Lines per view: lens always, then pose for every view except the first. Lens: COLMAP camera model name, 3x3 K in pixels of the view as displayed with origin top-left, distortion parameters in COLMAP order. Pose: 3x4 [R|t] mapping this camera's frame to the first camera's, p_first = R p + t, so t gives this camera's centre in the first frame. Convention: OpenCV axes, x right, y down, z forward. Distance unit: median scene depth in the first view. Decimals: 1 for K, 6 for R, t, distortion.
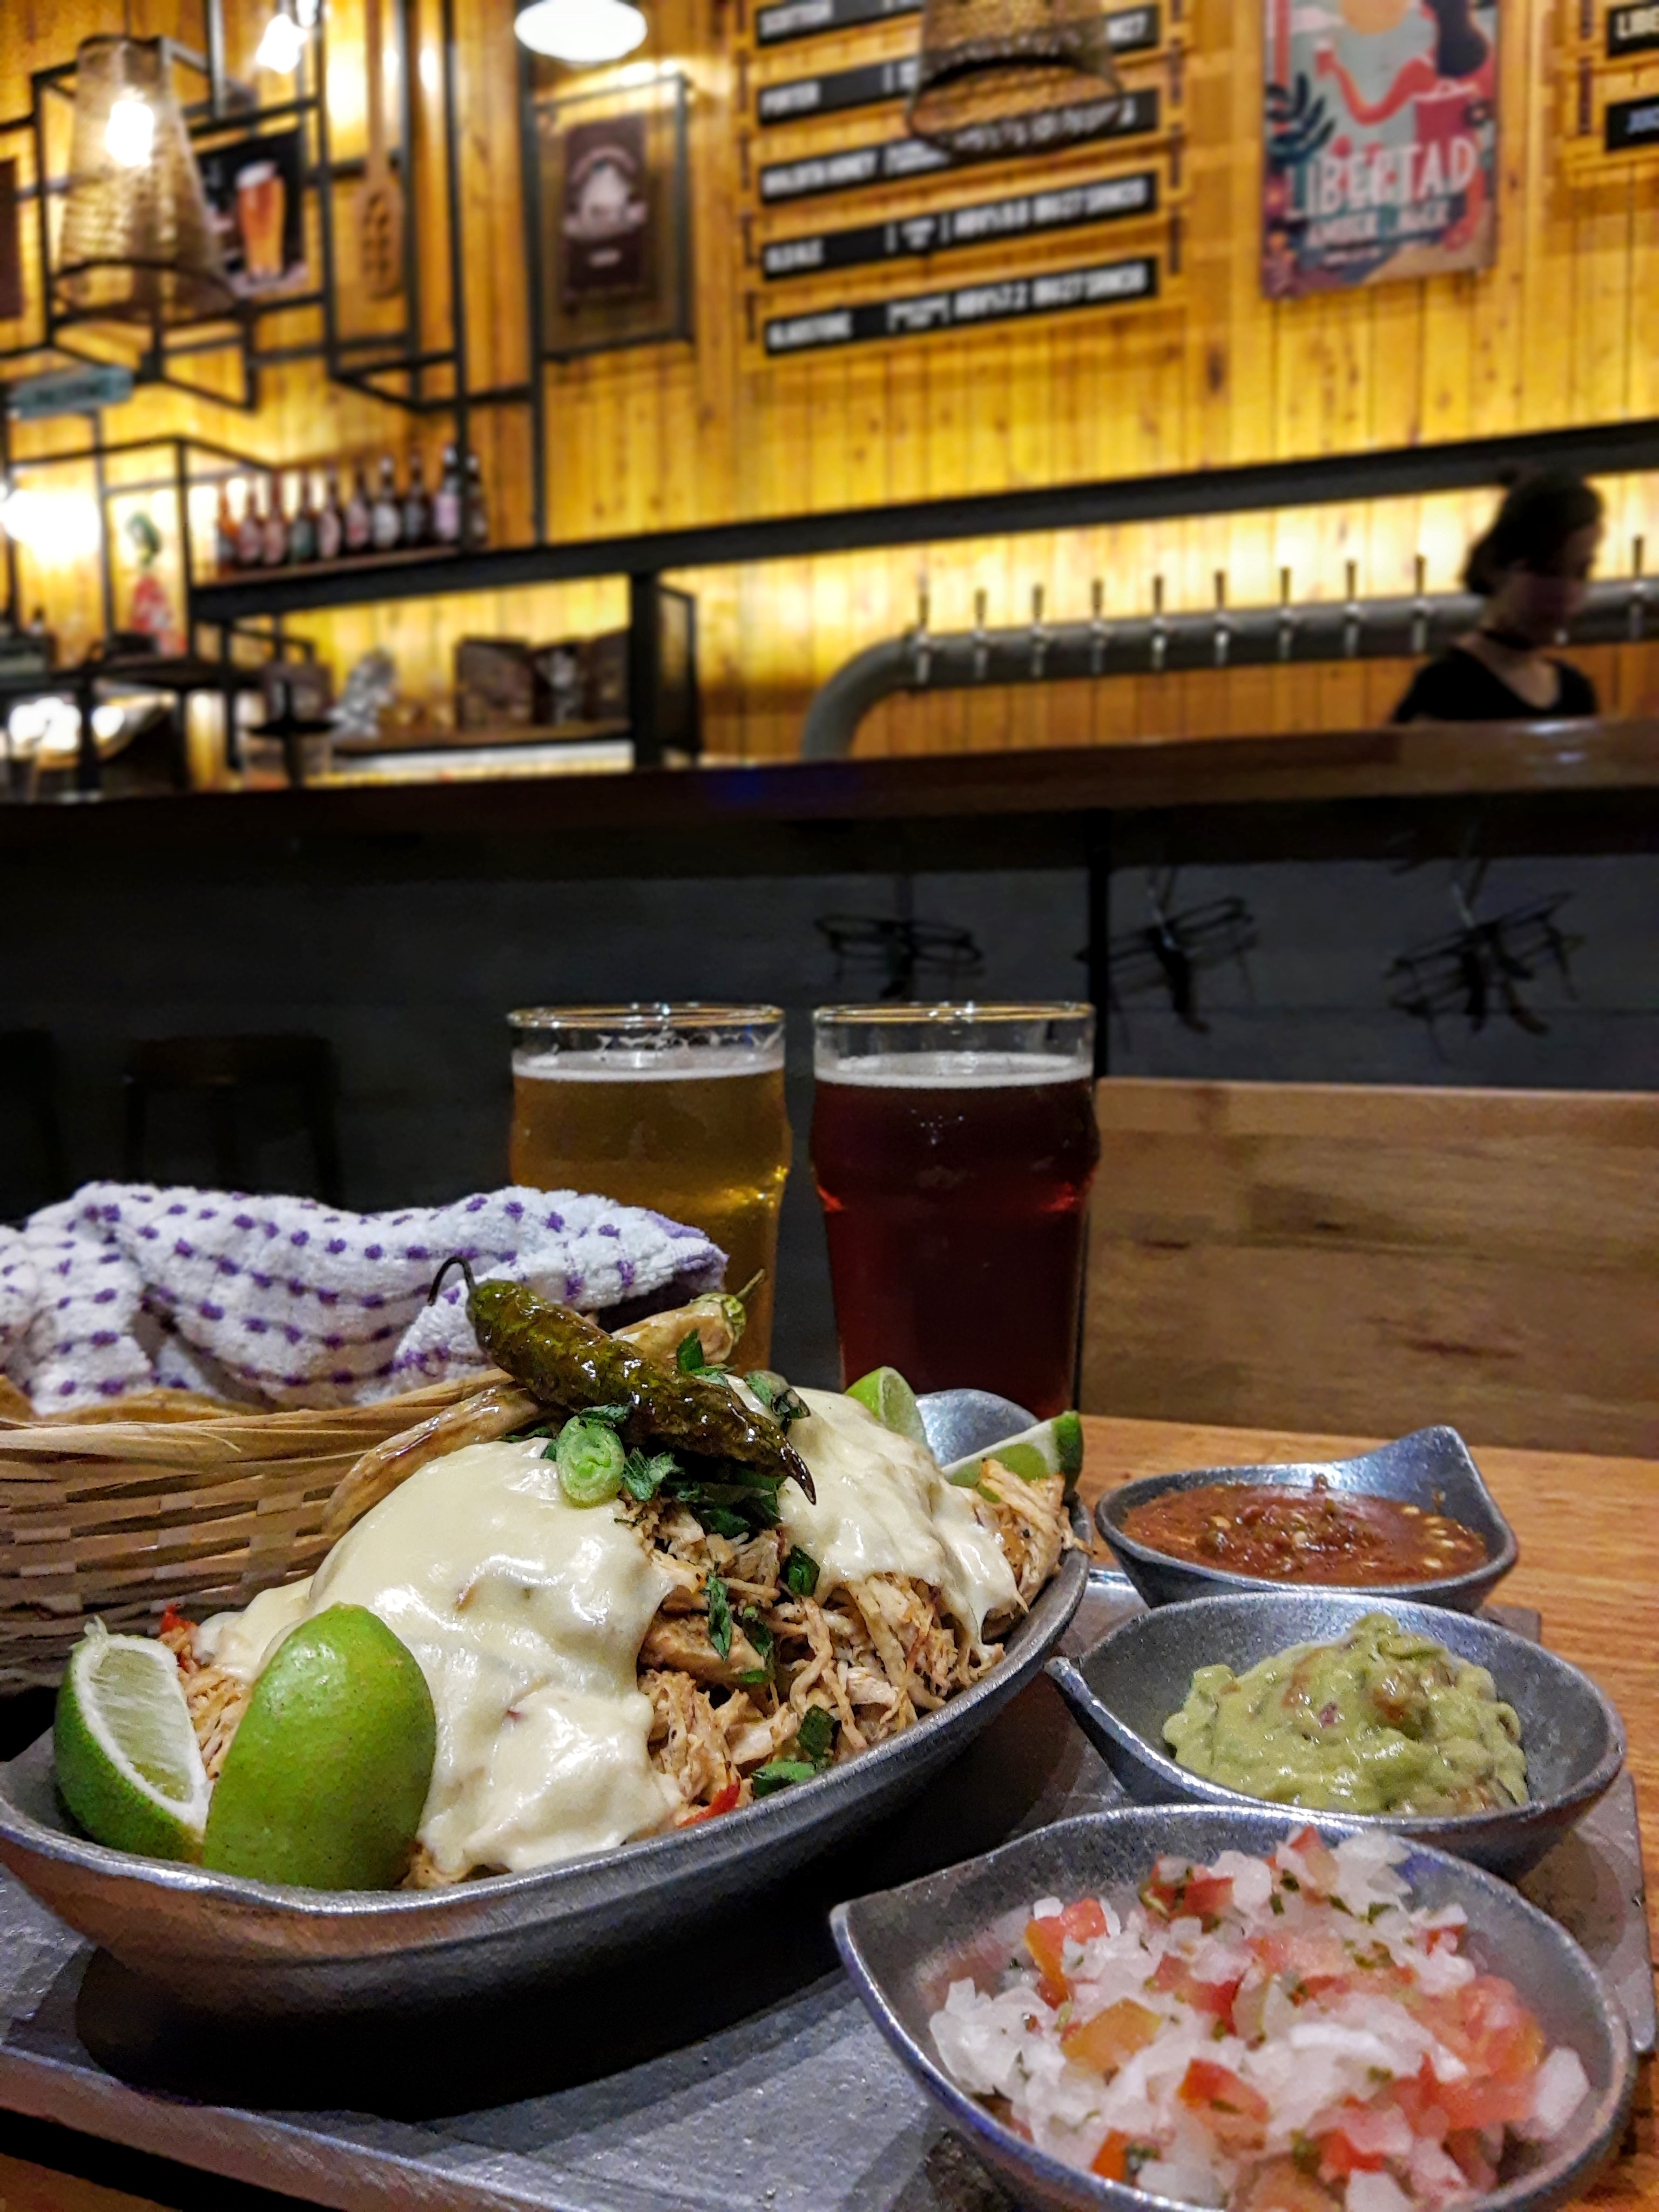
lens RADIAL K [[1805.5, 0, 817.5], [0, 1805.5, 1121.2], [0, 0, 1]] dist [-0.040895, 0.017576]
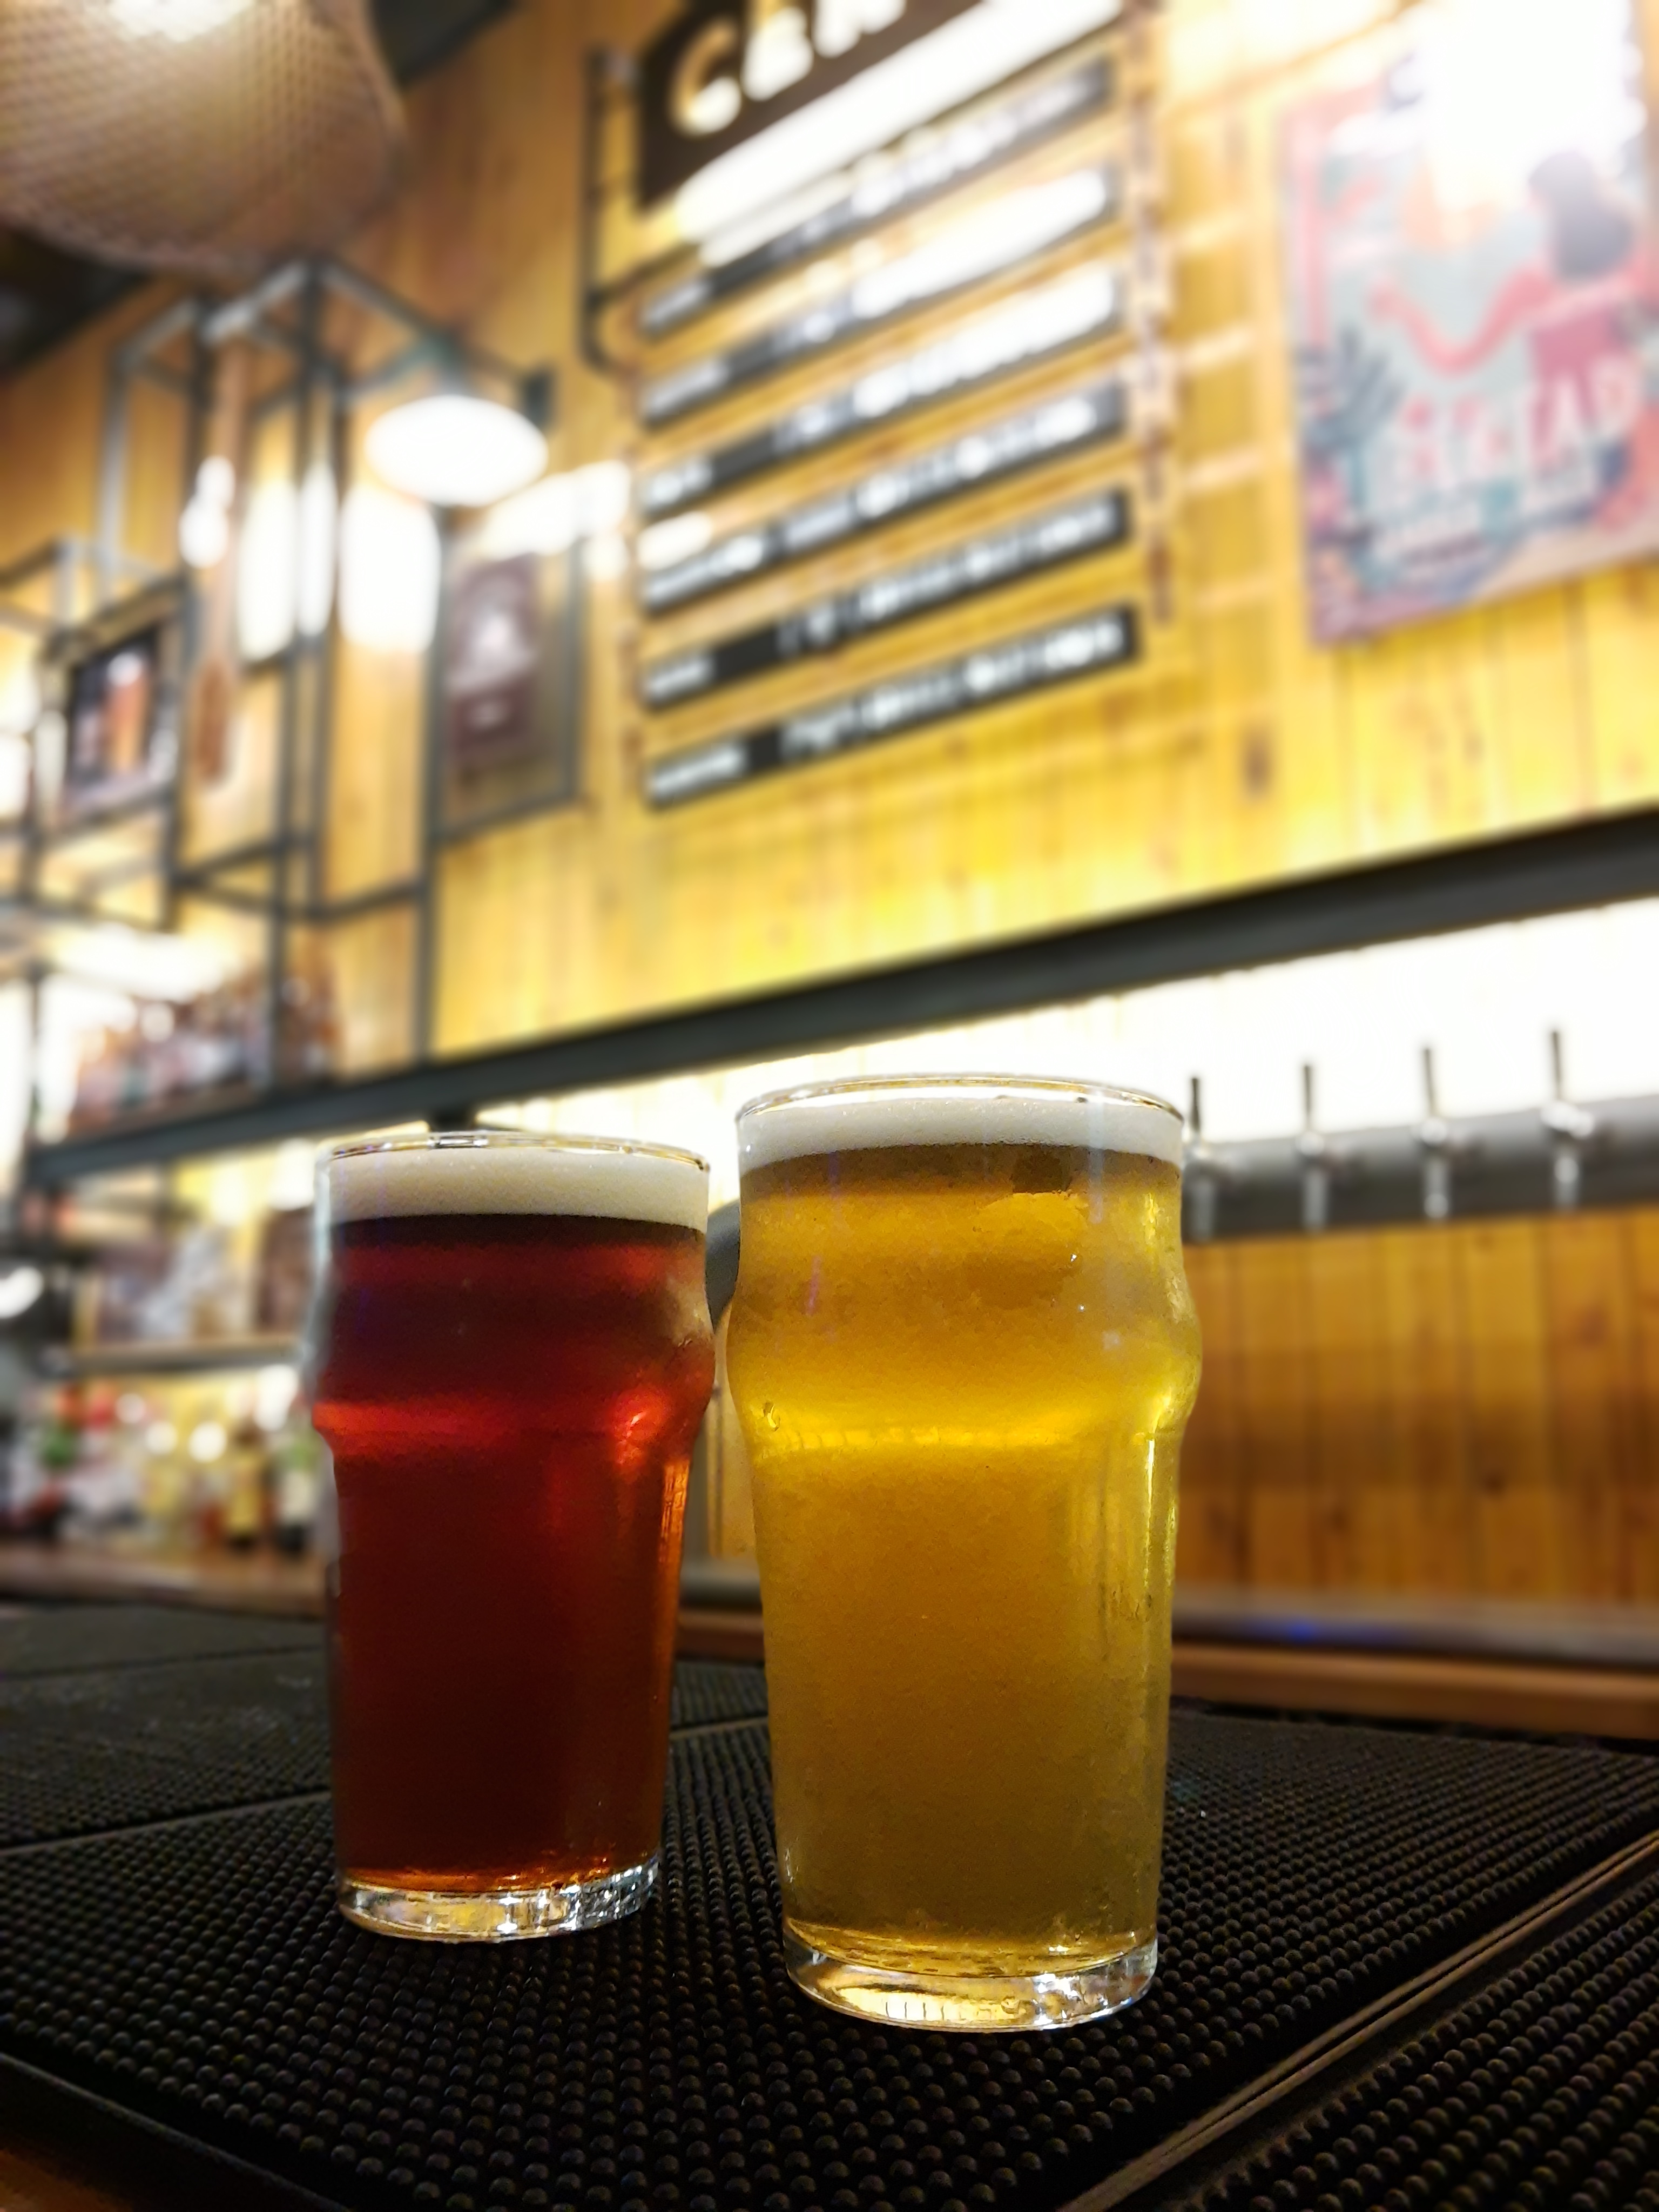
lens RADIAL K [[1805.5, 0, 839.0], [0, 1805.5, 1095.7], [0, 0, 1]] dist [-0.040895, 0.017576]
pose [[0.965942, -0.035121, -0.256365, 0.235162], [-0.045994, 0.951666, -0.303672, -0.110413], [0.254639, 0.305121, 0.917638, 0.416827]]
